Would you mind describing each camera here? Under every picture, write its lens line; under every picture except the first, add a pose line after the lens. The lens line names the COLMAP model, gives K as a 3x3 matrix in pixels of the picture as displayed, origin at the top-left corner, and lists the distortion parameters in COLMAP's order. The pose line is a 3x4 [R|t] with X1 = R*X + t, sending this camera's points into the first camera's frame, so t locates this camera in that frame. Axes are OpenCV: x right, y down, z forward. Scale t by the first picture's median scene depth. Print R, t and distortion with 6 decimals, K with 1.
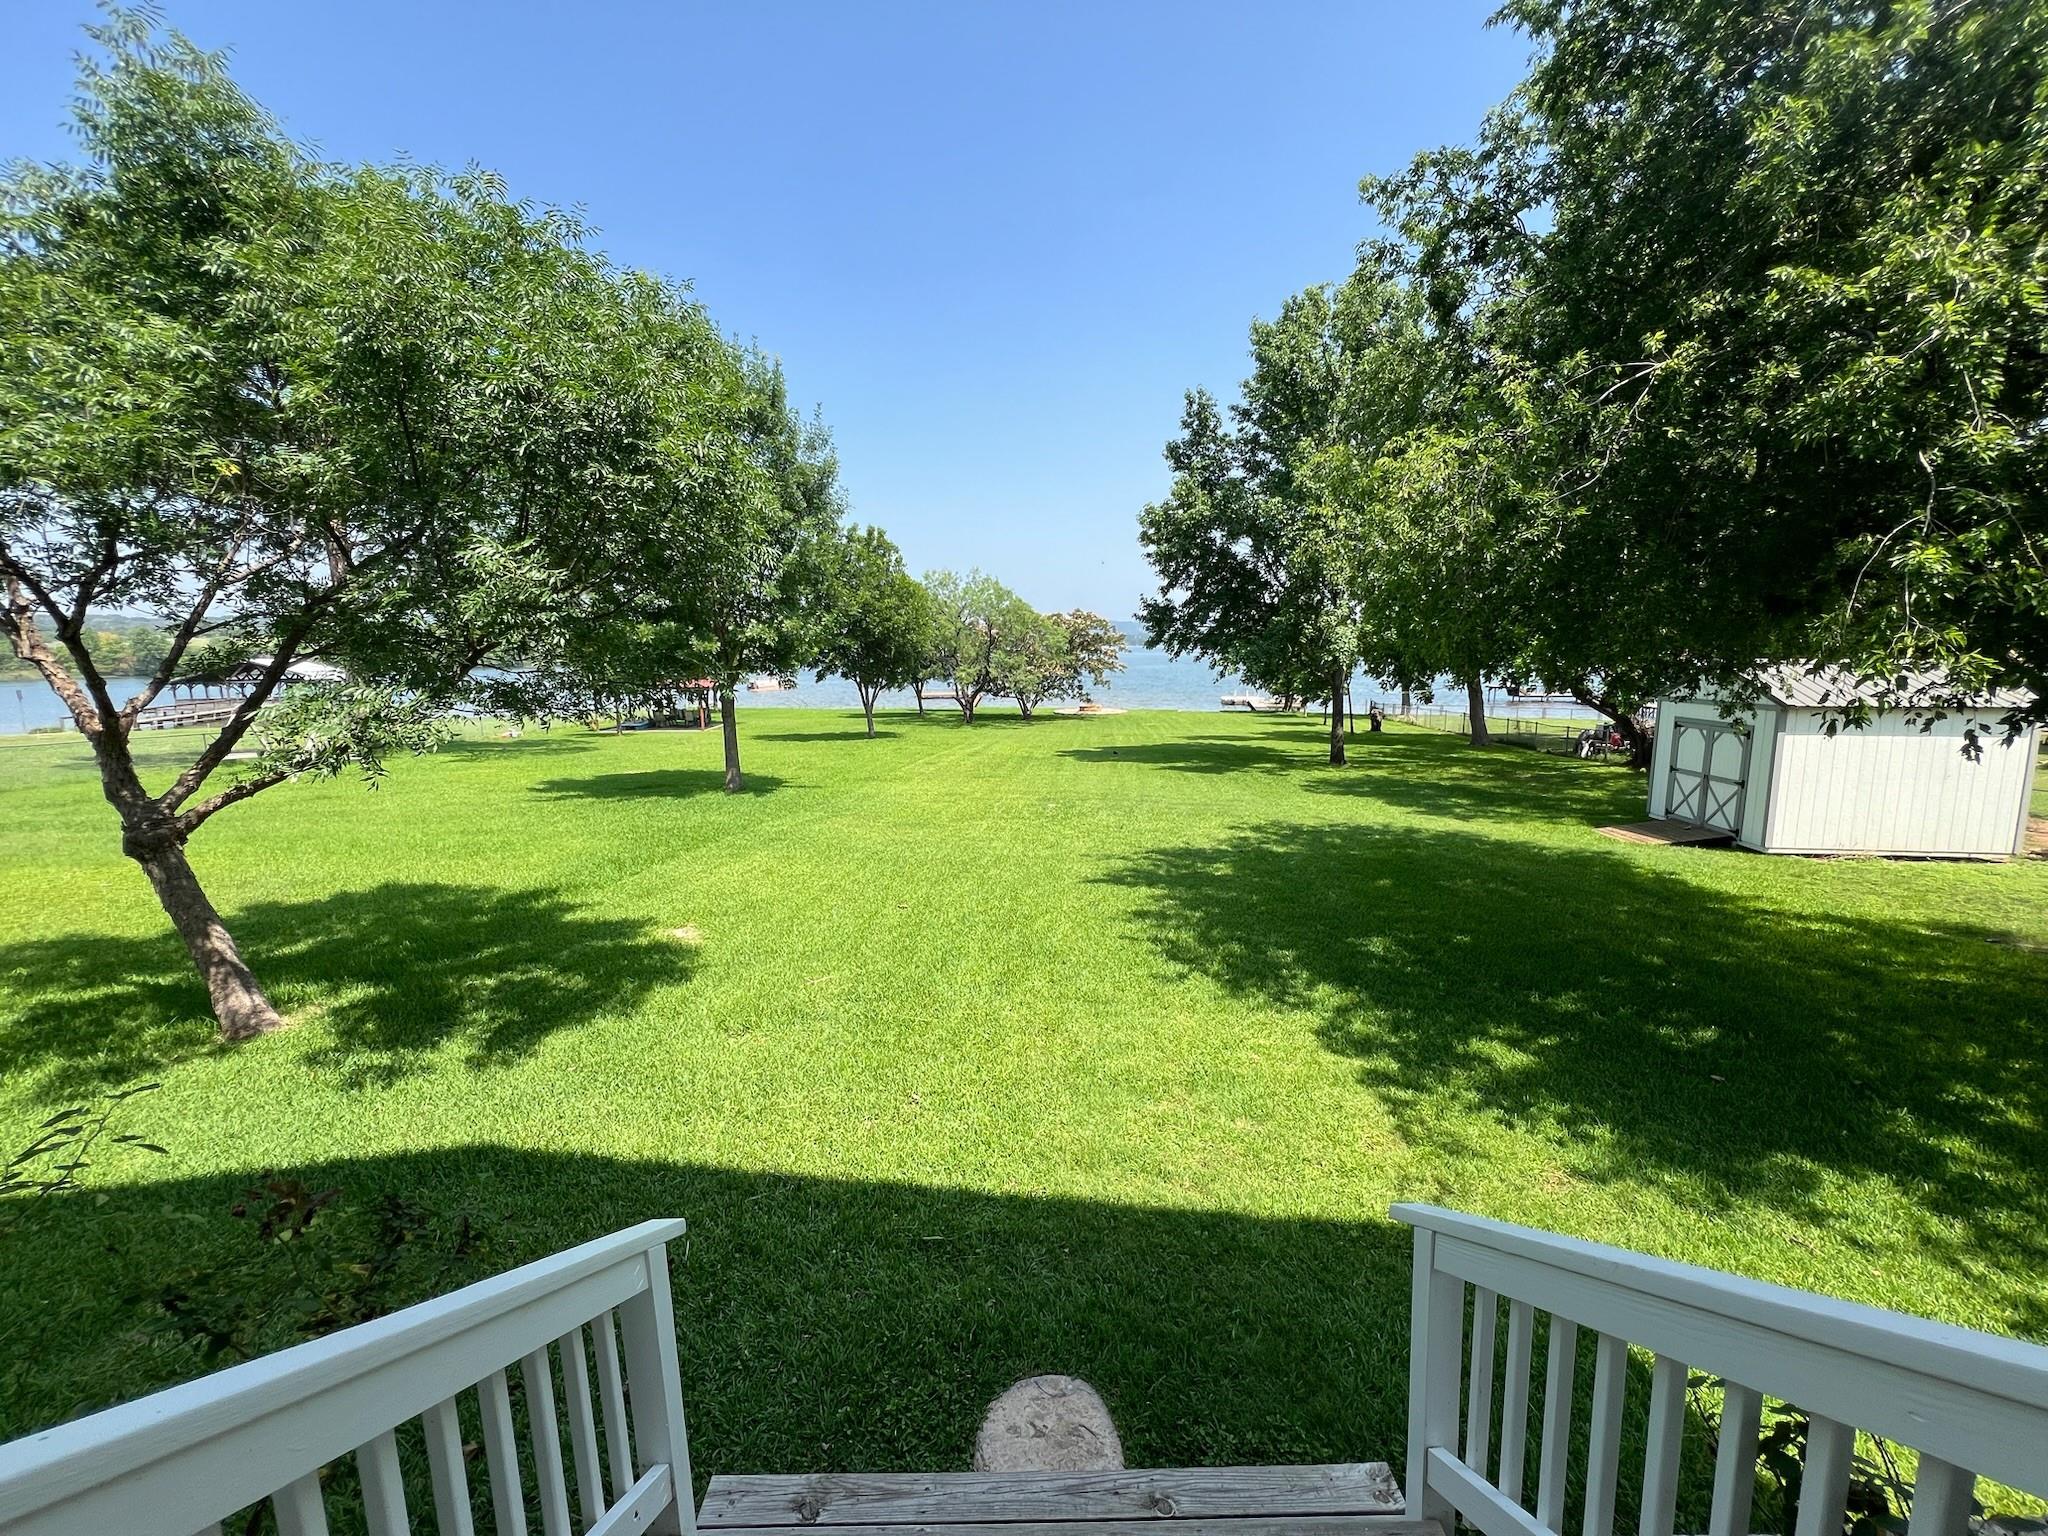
lens RADIAL K [[820.3, 0, 1024.0], [0, 820.3, 768.0], [0, 0, 1]] dist [-0.000699, -0.000097]
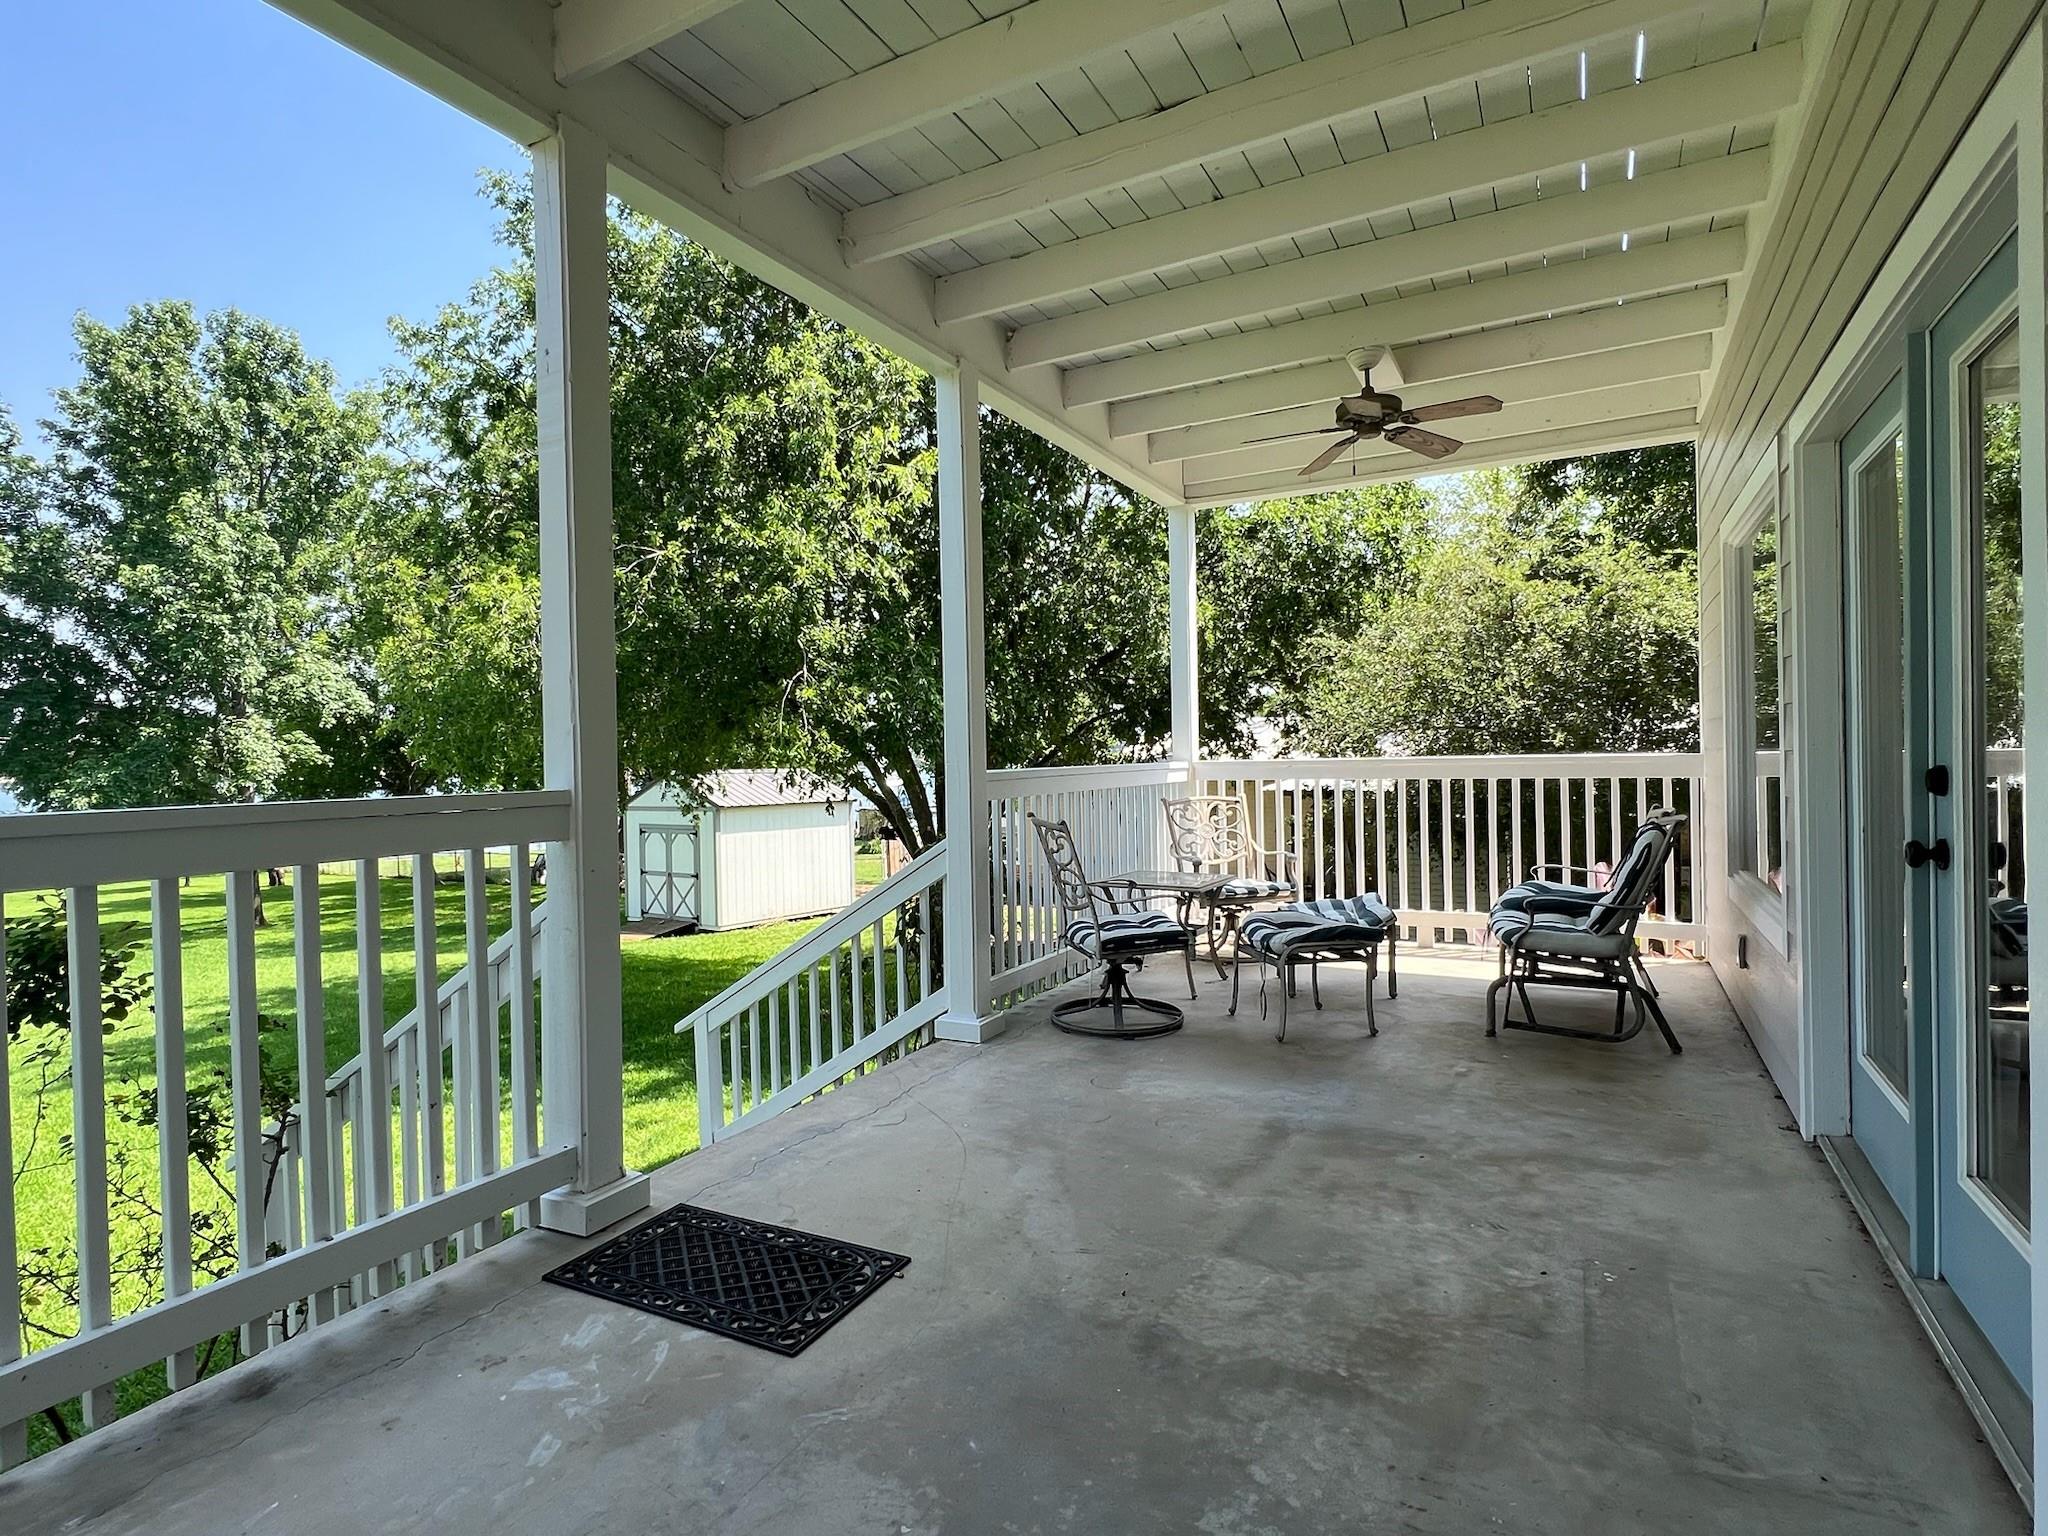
lens RADIAL K [[1039.1, 0, 1024.0], [0, 1039.1, 768.0], [0, 0, 1]] dist [-0.049433, -0.000026]
pose [[0.486320, -0.005519, 0.873764, -0.175601], [0.138894, 0.987754, -0.071066, 0.035724], [-0.862671, 0.155921, 0.481131, -0.129216]]
